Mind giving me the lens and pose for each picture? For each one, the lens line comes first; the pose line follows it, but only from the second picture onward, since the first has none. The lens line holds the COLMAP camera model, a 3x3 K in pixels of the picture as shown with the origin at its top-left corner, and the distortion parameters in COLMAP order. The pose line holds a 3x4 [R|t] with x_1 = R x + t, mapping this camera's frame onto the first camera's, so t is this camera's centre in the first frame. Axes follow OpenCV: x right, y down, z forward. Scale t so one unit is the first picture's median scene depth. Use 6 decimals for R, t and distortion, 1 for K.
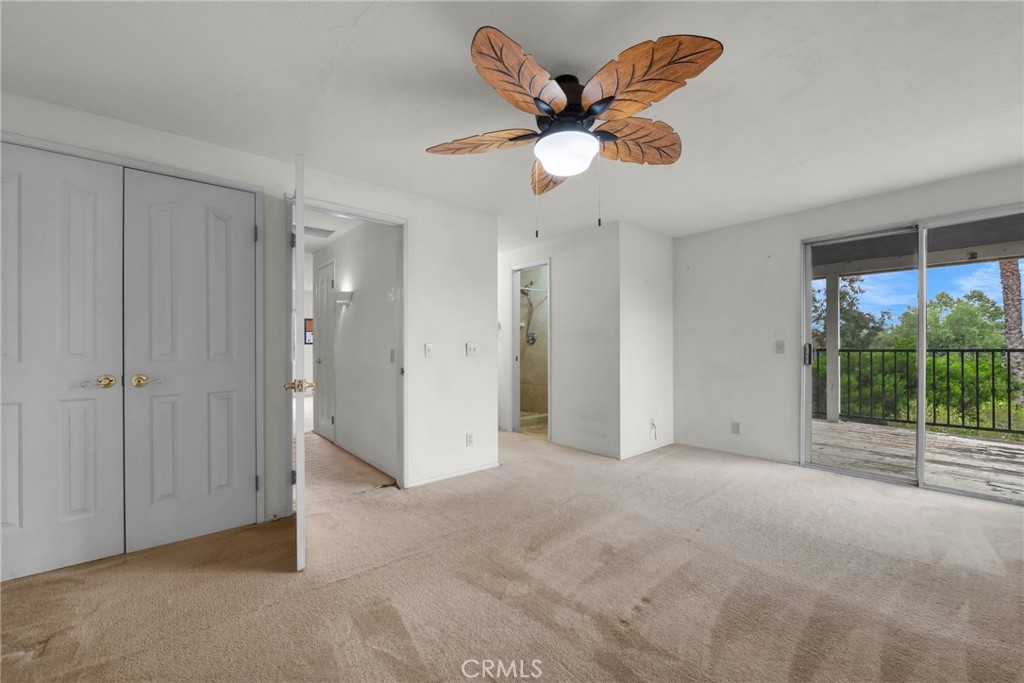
lens RADIAL K [[416.6, 0, 508.6], [0, 416.6, 345.2], [0, 0, 1]] dist [0.000519, -0.000032]
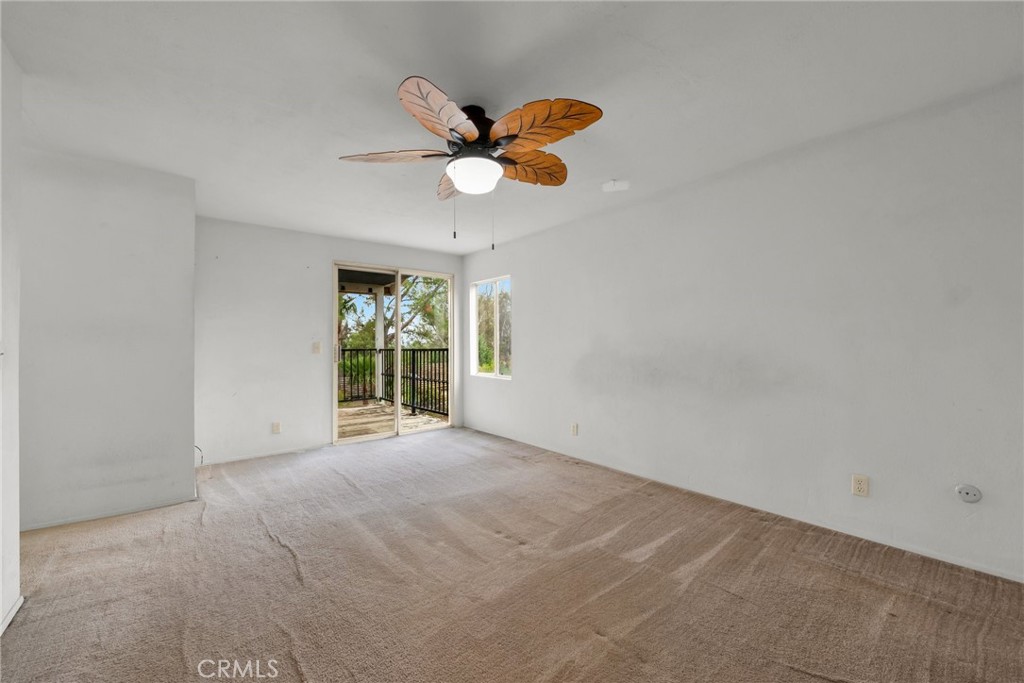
lens RADIAL K [[416.6, 0, 508.6], [0, 416.6, 345.2], [0, 0, 1]] dist [0.000519, -0.000032]
pose [[0.017788, 0.003113, 0.999837, -0.625464], [0.002425, 0.999992, -0.003157, 0.001293], [-0.999839, 0.002481, 0.017781, 0.566252]]
